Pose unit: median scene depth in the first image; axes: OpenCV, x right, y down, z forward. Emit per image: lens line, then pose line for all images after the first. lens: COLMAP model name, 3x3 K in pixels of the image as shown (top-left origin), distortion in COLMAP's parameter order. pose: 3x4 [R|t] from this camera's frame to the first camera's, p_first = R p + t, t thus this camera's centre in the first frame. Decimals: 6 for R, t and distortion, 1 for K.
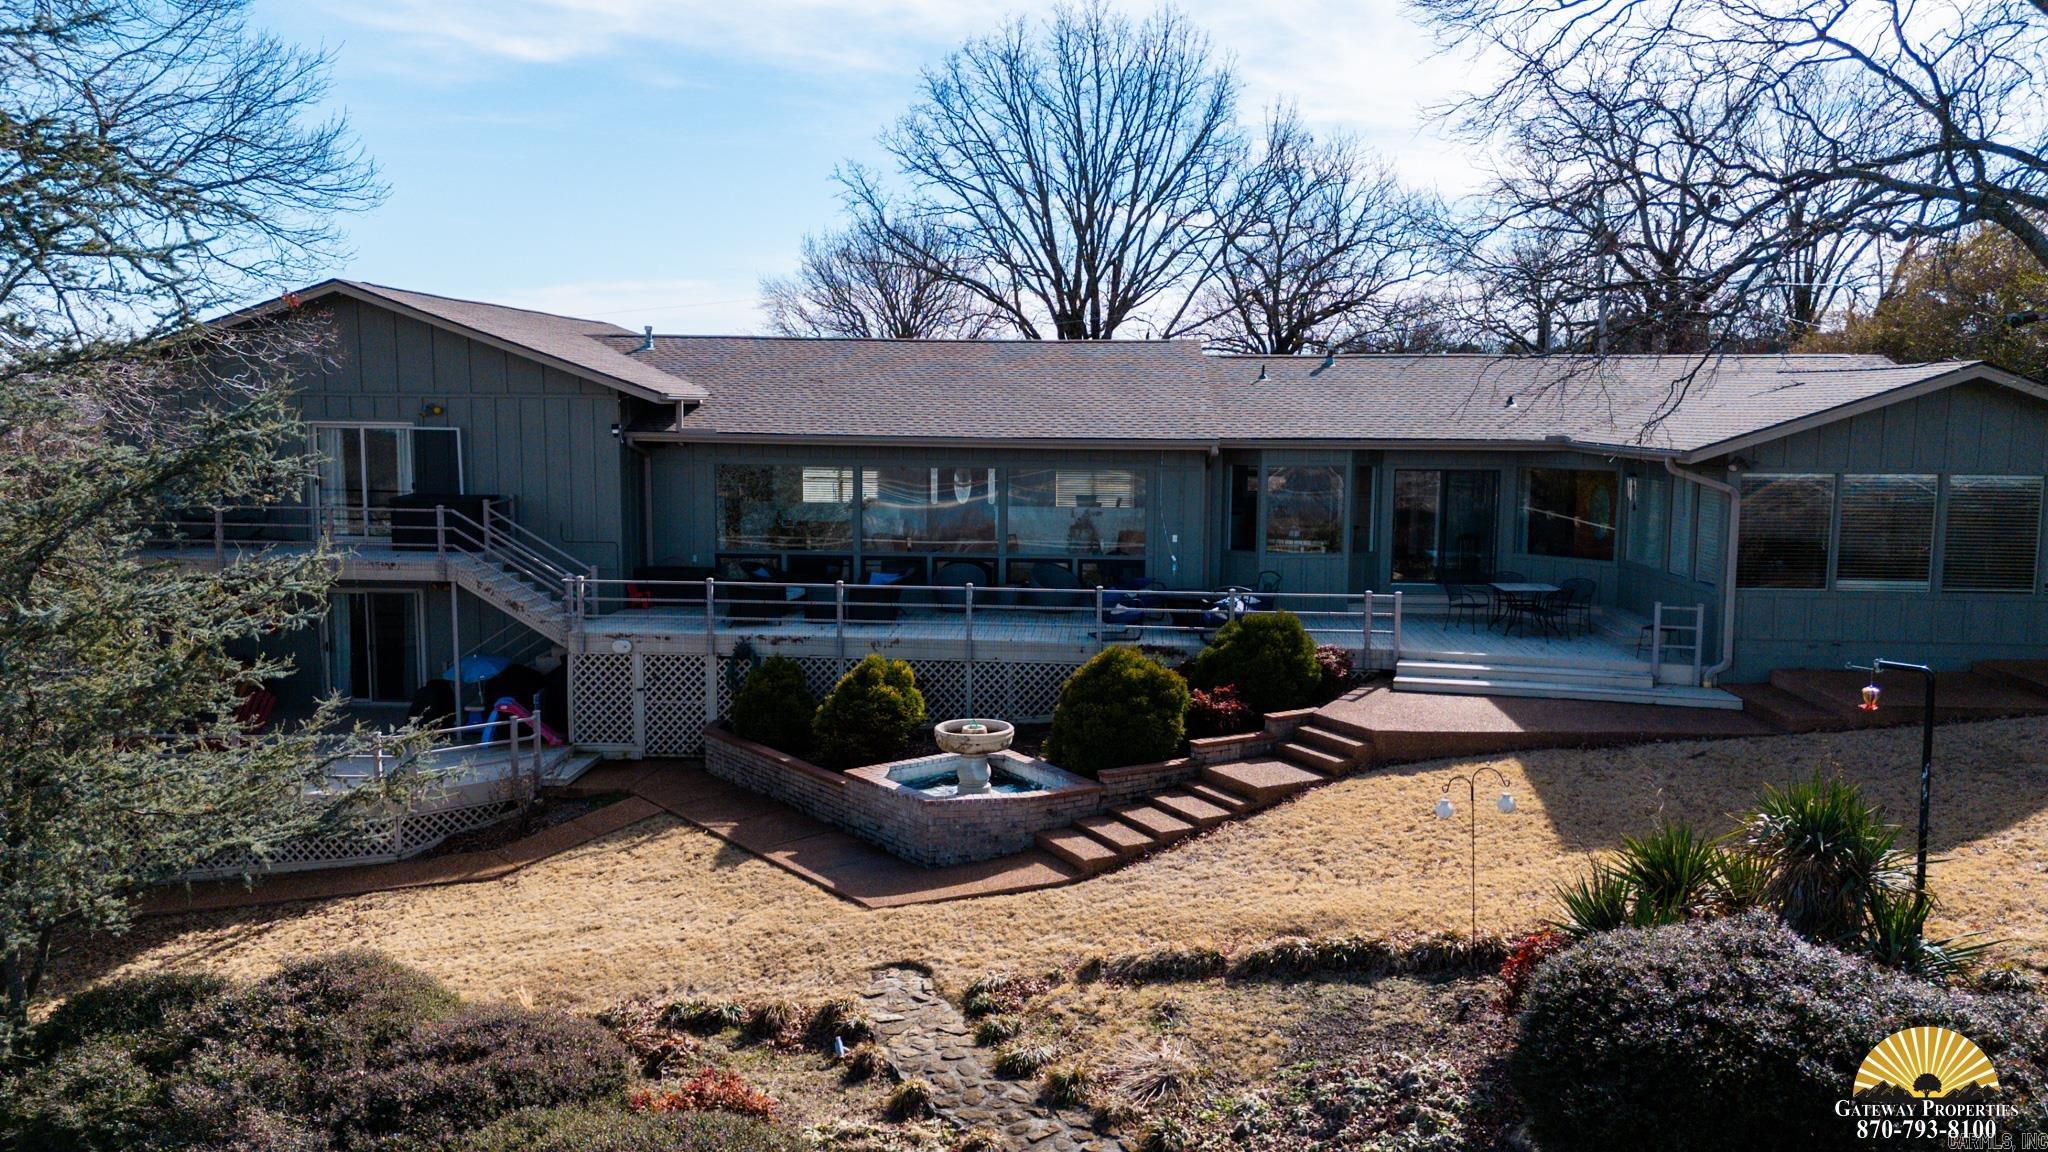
lens RADIAL K [[1578.9, 0, 1024.0], [0, 1578.9, 576.0], [0, 0, 1]] dist [0.038265, -0.000070]
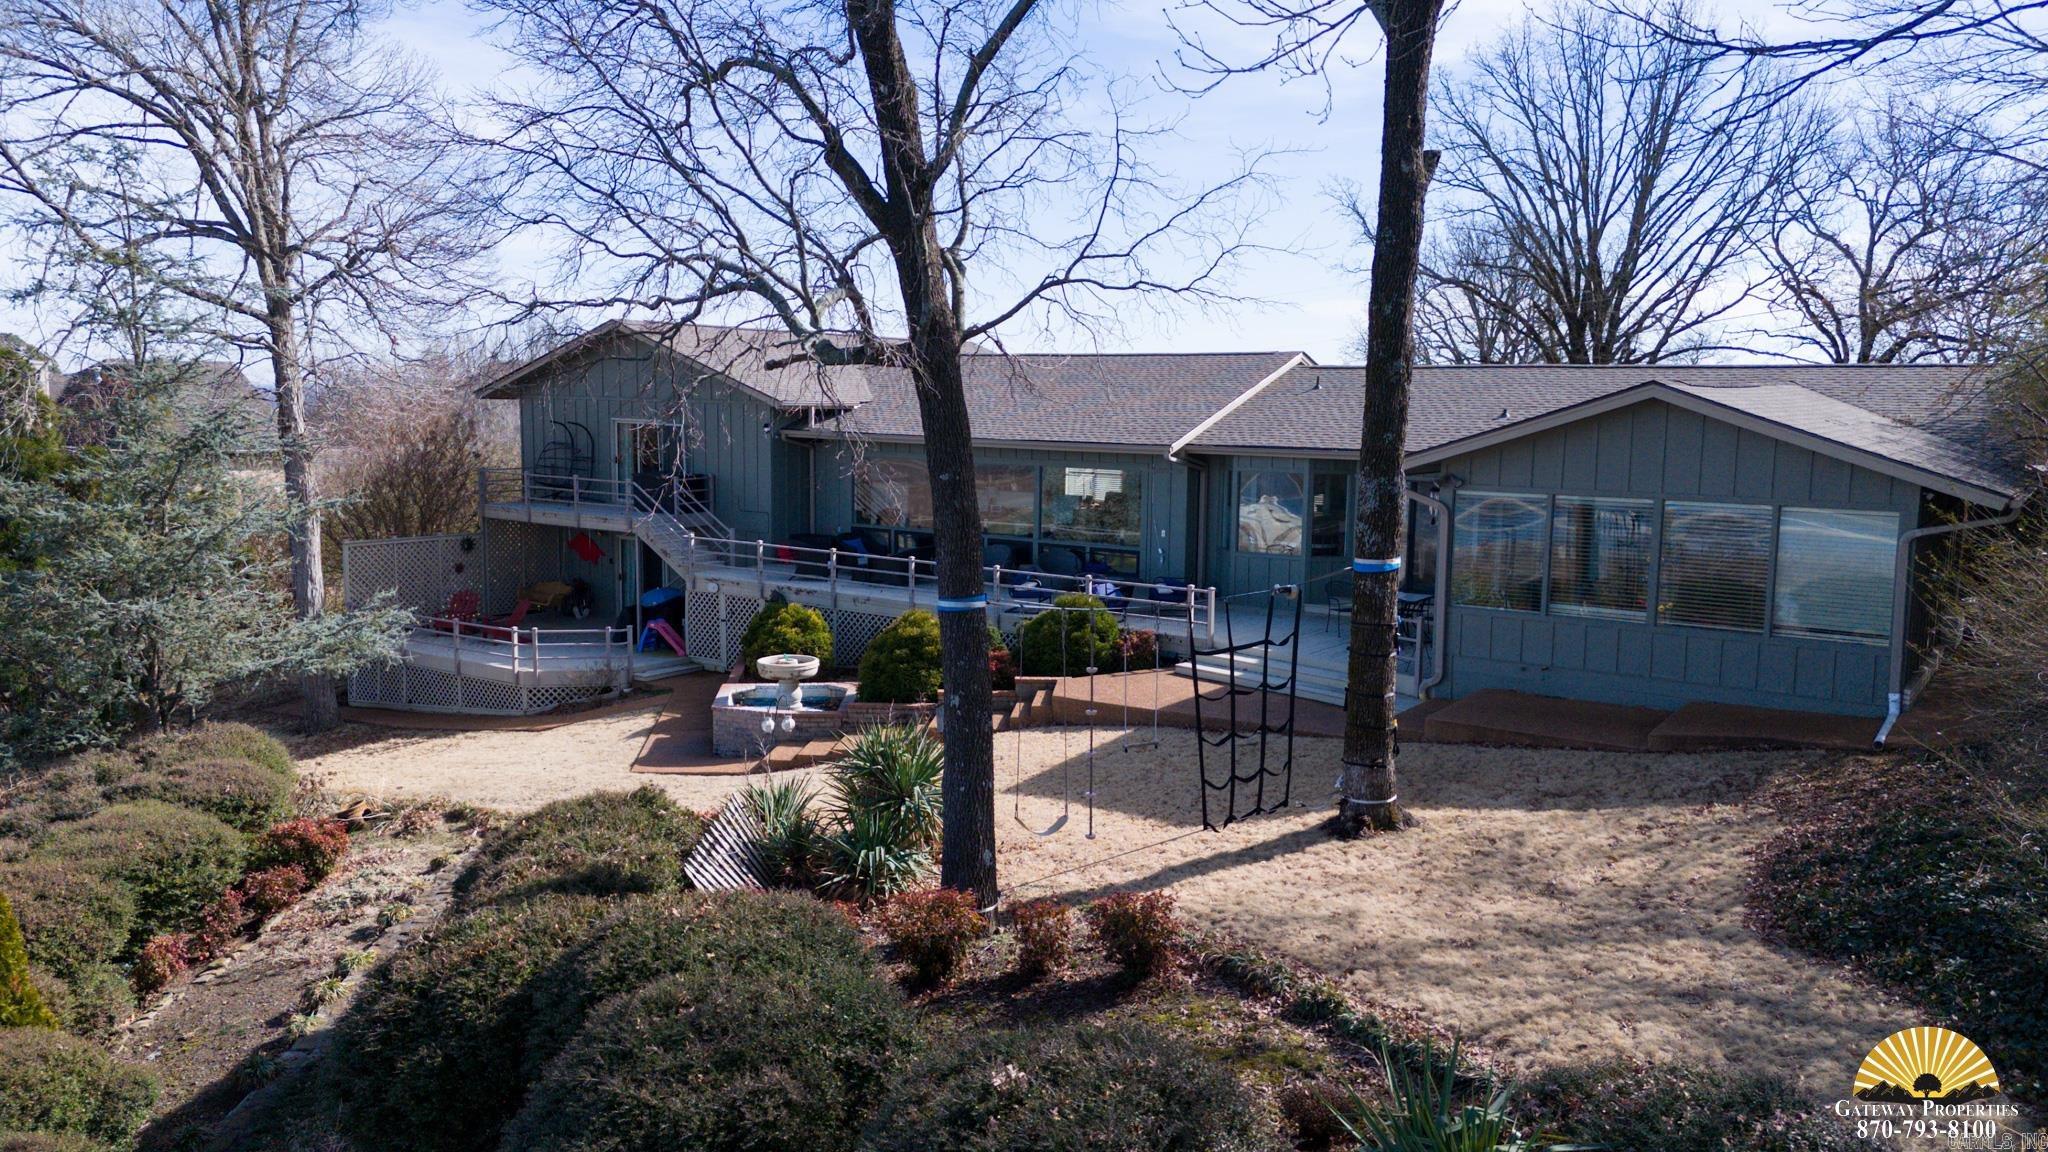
lens RADIAL K [[1578.9, 0, 1024.0], [0, 1578.9, 576.0], [0, 0, 1]] dist [0.038265, -0.000070]
pose [[0.808545, 0.067189, -0.584586, 0.866614], [-0.086017, 0.996284, -0.004464, 0.021534], [0.582114, 0.053893, 0.811319, 0.089594]]
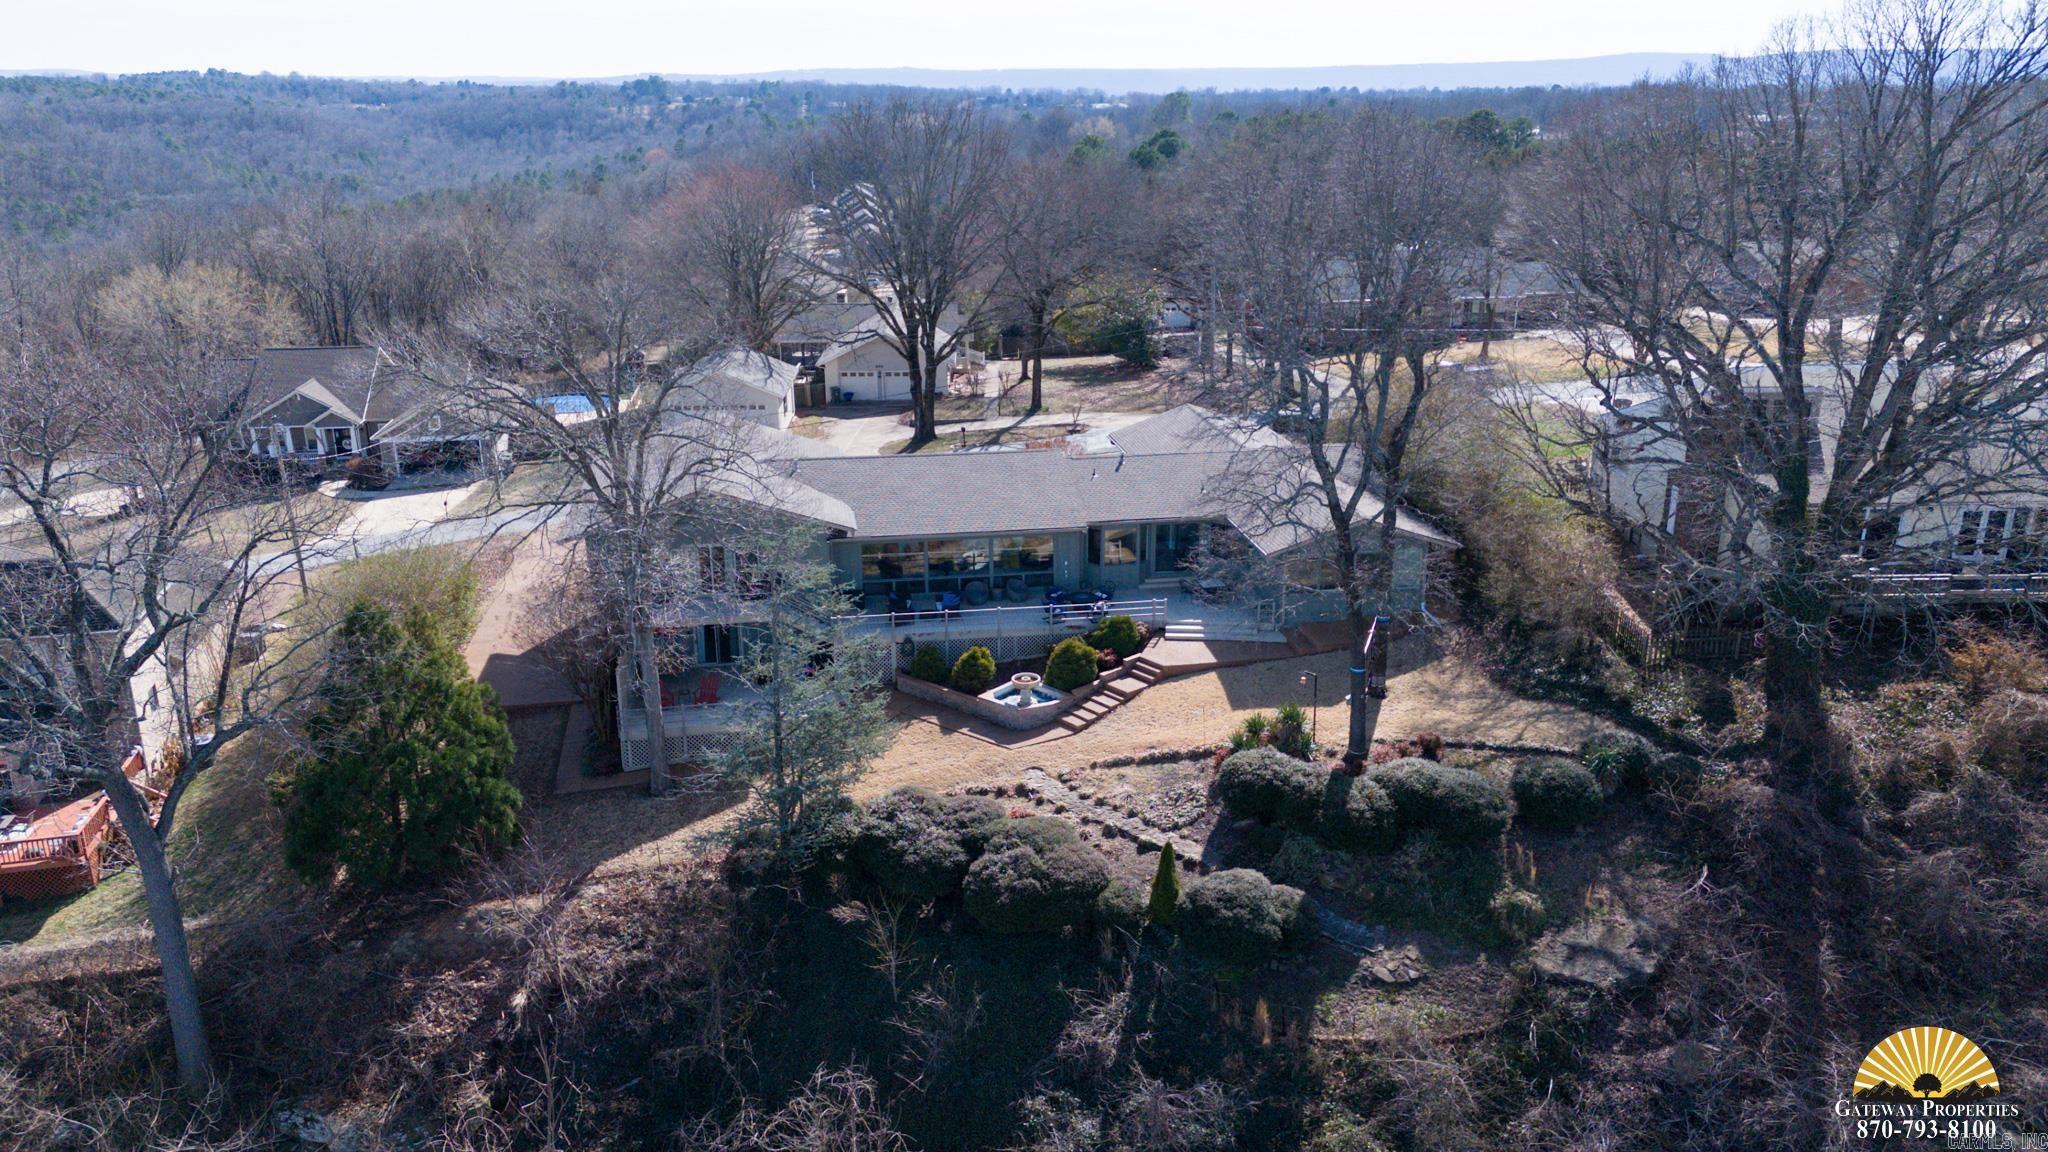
lens RADIAL K [[1578.9, 0, 1024.0], [0, 1578.9, 576.0], [0, 0, 1]] dist [0.038265, -0.000070]
pose [[0.977832, -0.079544, 0.193696, -0.579995], [0.040709, 0.979602, 0.196779, -0.651132], [-0.205397, -0.184532, 0.961124, -1.700913]]
